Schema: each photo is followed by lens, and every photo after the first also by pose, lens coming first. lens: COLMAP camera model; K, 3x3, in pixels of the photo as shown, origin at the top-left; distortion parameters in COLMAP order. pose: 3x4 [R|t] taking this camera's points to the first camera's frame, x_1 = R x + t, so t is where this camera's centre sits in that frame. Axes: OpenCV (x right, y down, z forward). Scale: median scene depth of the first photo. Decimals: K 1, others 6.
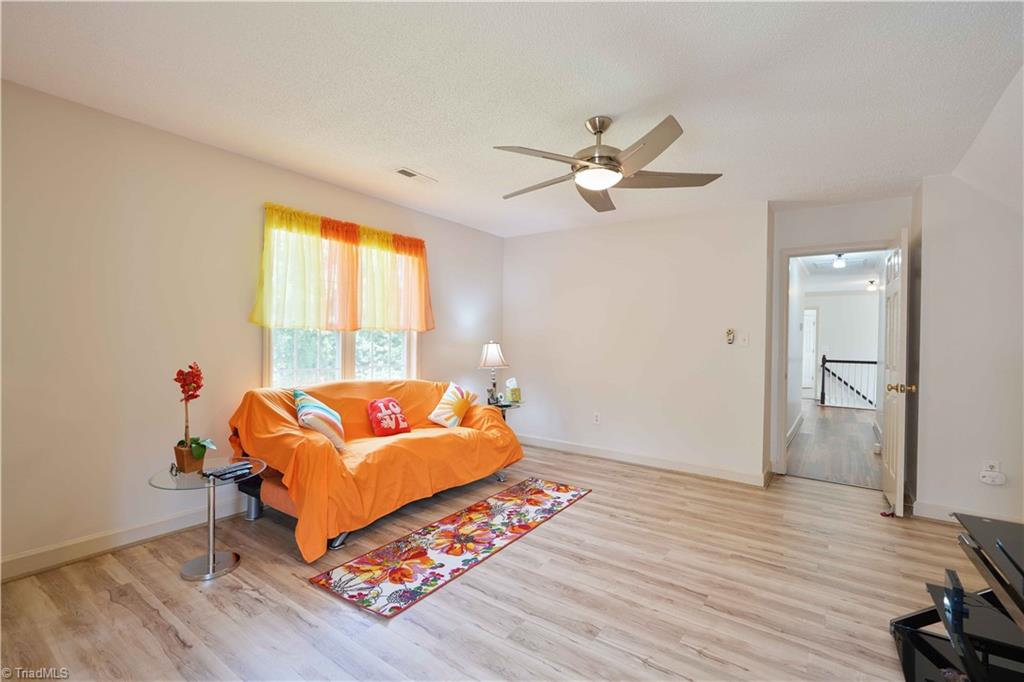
lens RADIAL K [[462.5, 0, 515.2], [0, 462.5, 341.1], [0, 0, 1]] dist [0.001267, 0.000422]
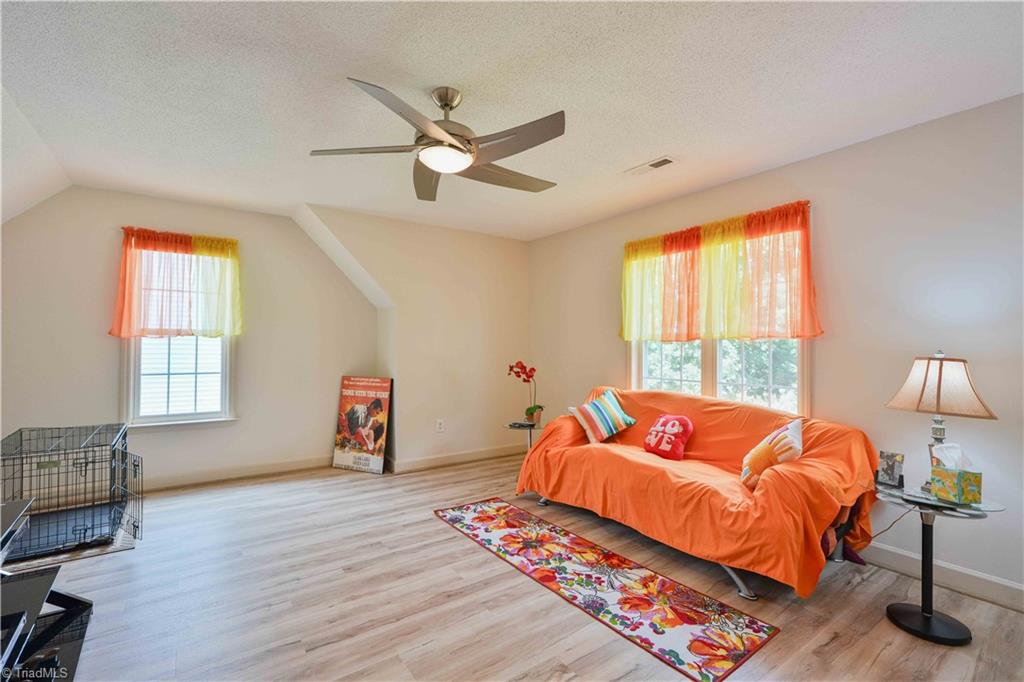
lens RADIAL K [[462.5, 0, 515.2], [0, 462.5, 341.1], [0, 0, 1]] dist [0.001267, 0.000422]
pose [[-0.333816, -0.028291, -0.942214, 0.839000], [-0.014498, 0.999585, -0.024877, 0.007731], [0.942527, 0.005356, -0.334088, 1.253647]]
